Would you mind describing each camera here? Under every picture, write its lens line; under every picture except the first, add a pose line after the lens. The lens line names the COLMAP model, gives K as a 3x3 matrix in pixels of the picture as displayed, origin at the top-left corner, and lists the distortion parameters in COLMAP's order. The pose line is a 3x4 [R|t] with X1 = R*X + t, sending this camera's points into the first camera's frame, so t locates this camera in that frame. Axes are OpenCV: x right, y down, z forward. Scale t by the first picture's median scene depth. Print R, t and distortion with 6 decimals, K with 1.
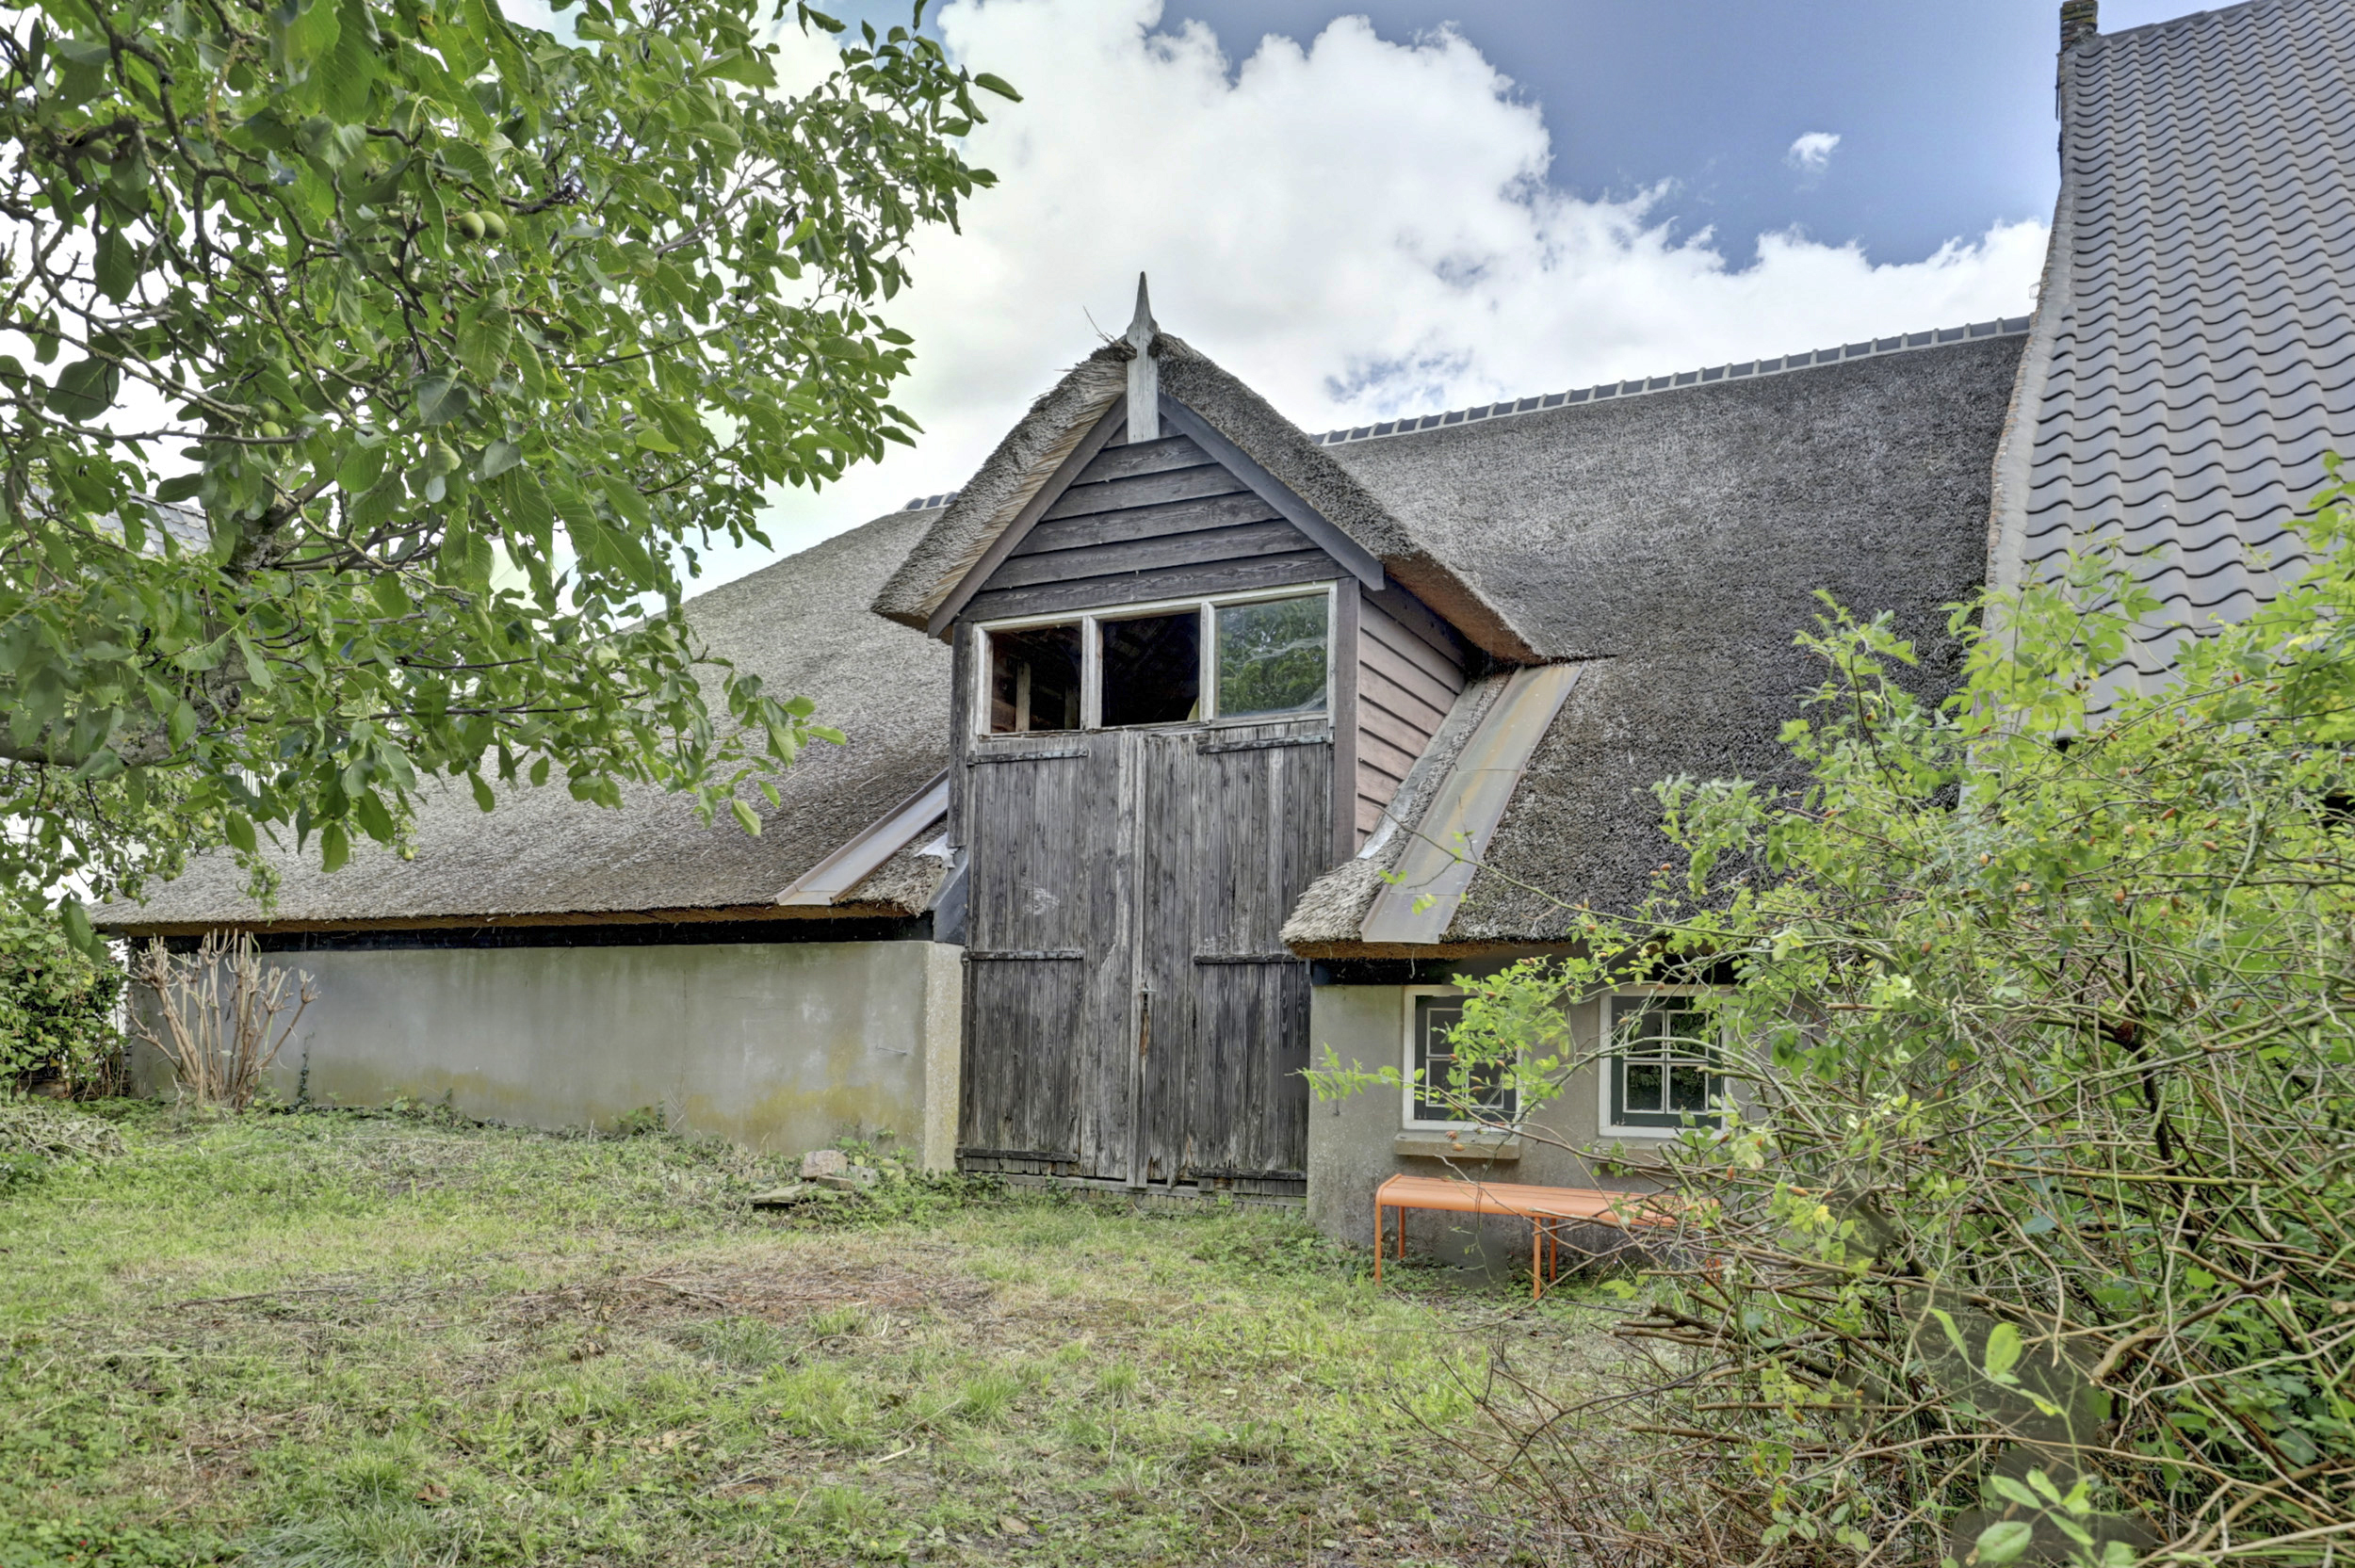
lens RADIAL K [[1693.8, 0, 1176.6], [0, 1693.8, 785.9], [0, 0, 1]] dist [-0.002917, 0.001113]
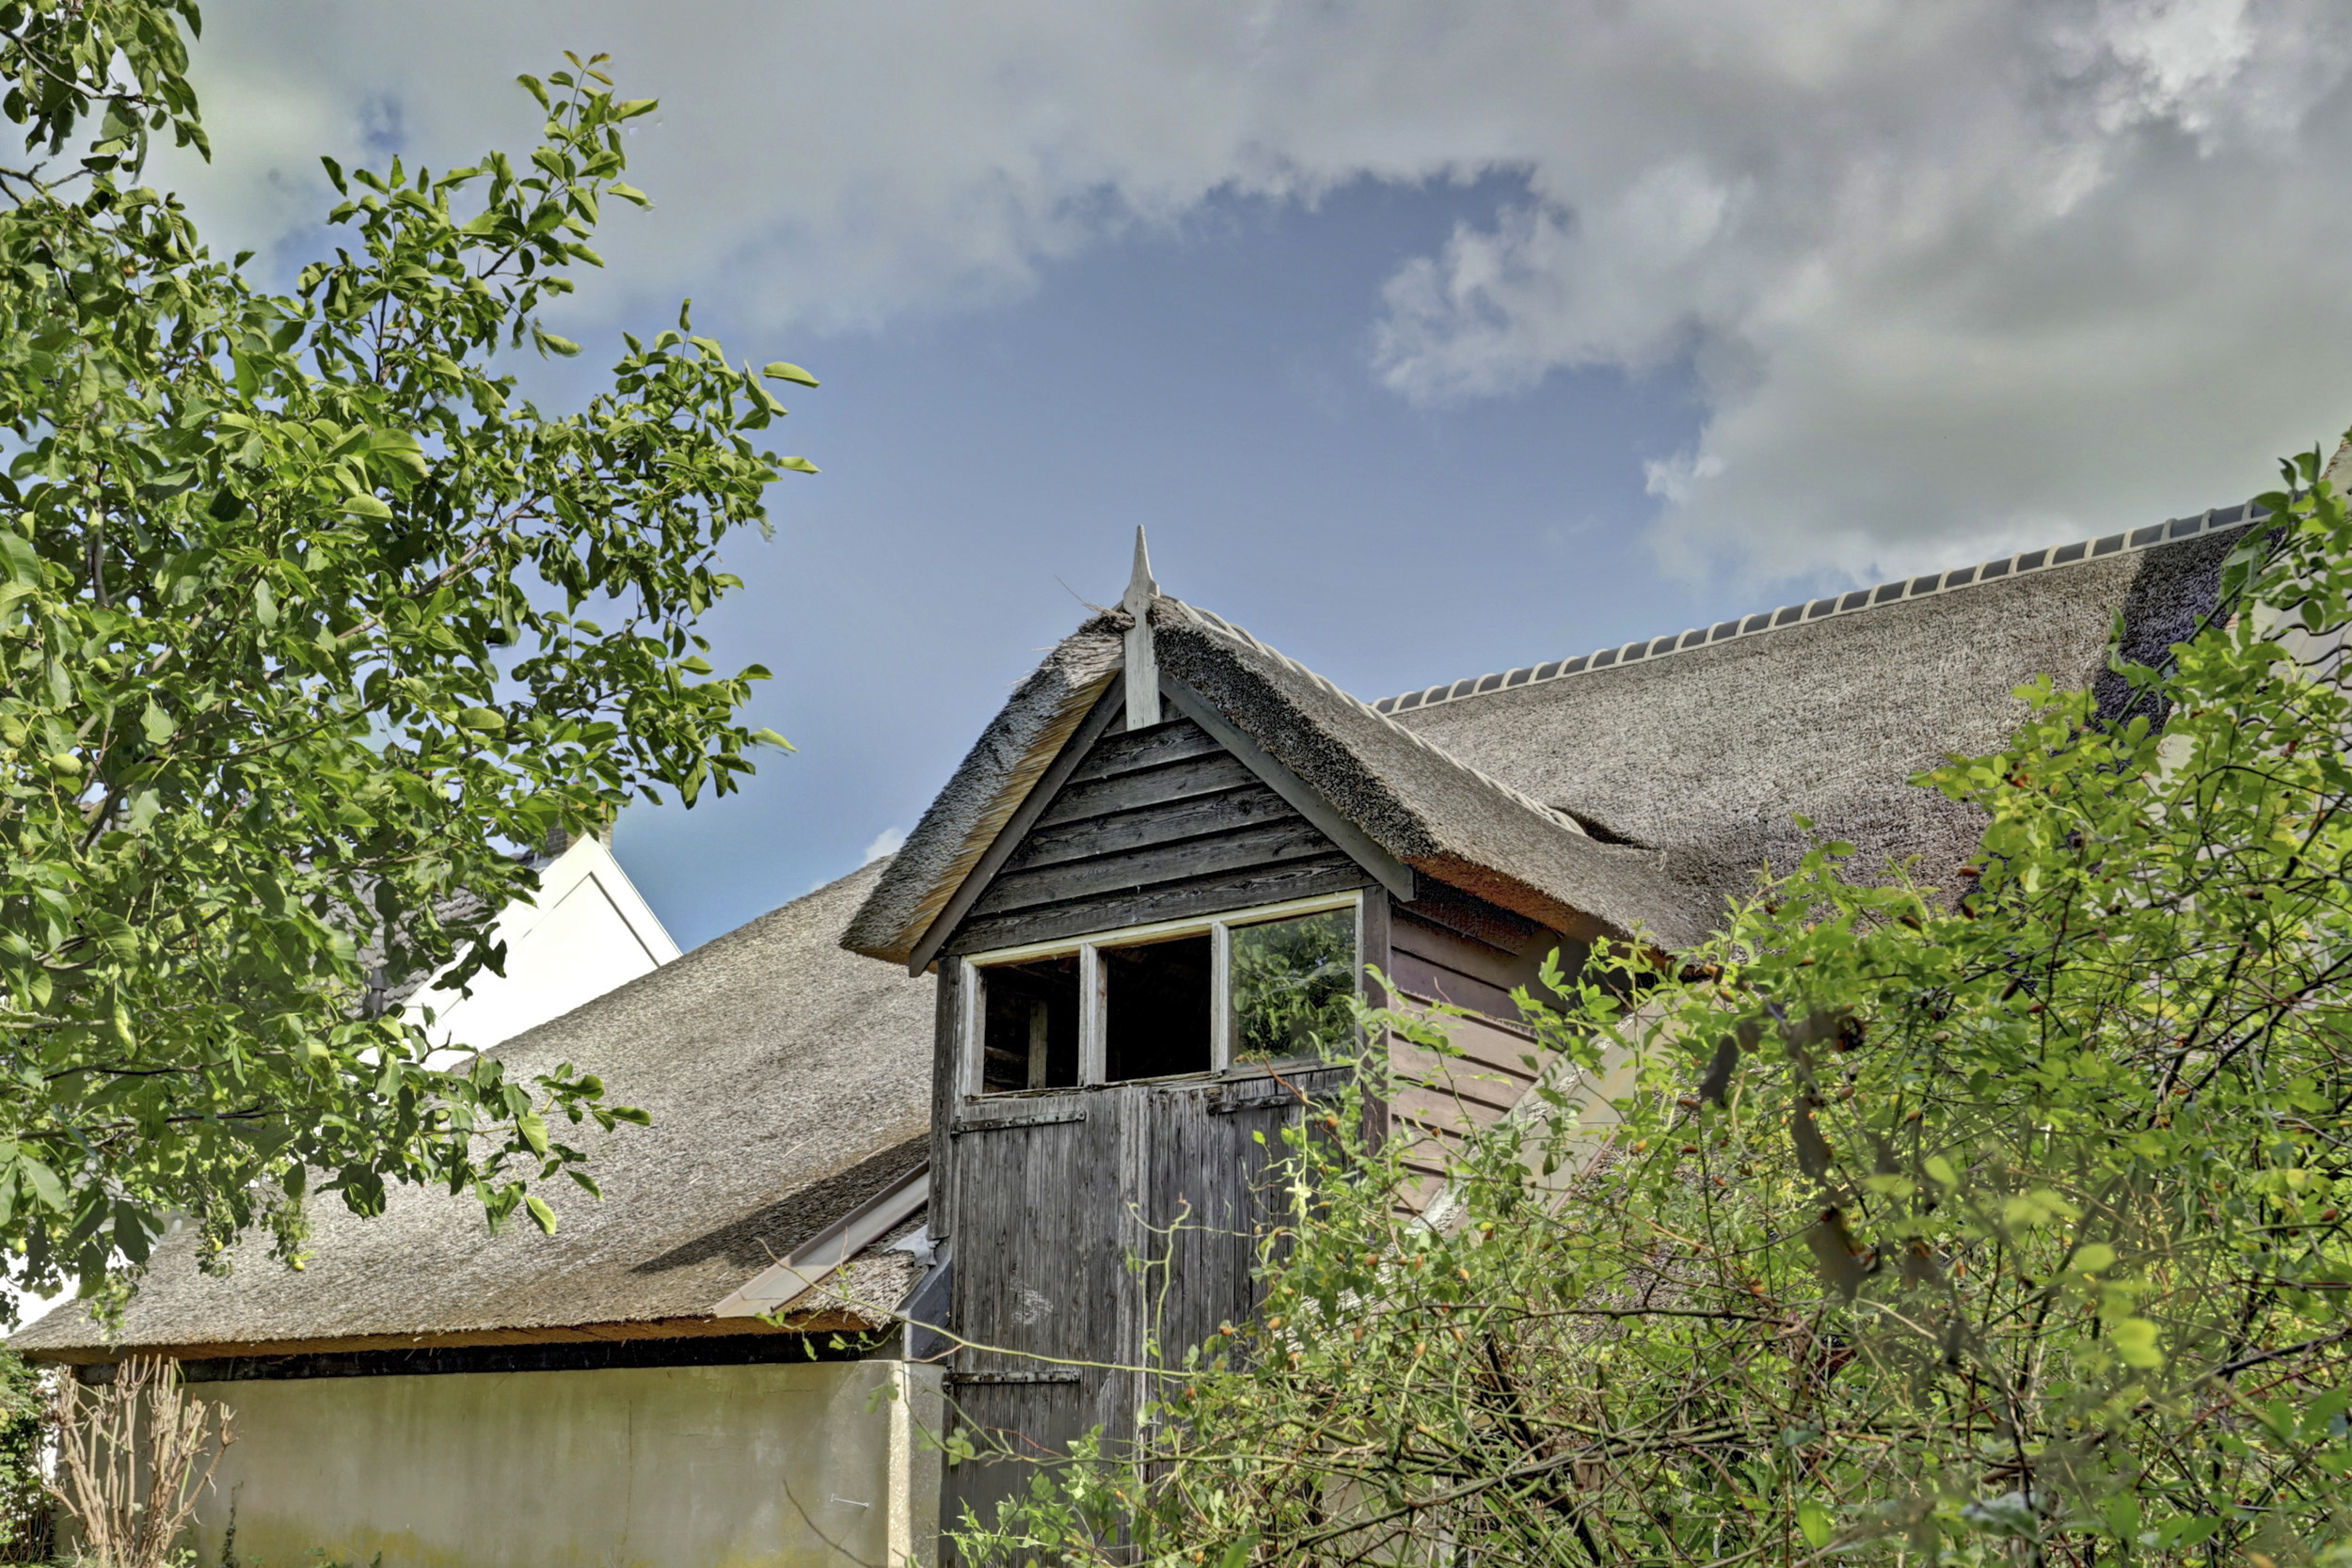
lens RADIAL K [[2291.7, 0, 1177.3], [0, 2291.7, 784.1], [0, 0, 1]] dist [0.024465, 0.000000]
pose [[0.983616, -0.055384, -0.171556, 0.182527], [0.030263, 0.988862, -0.145727, -0.015224], [0.177716, 0.138148, 0.974337, -0.067736]]
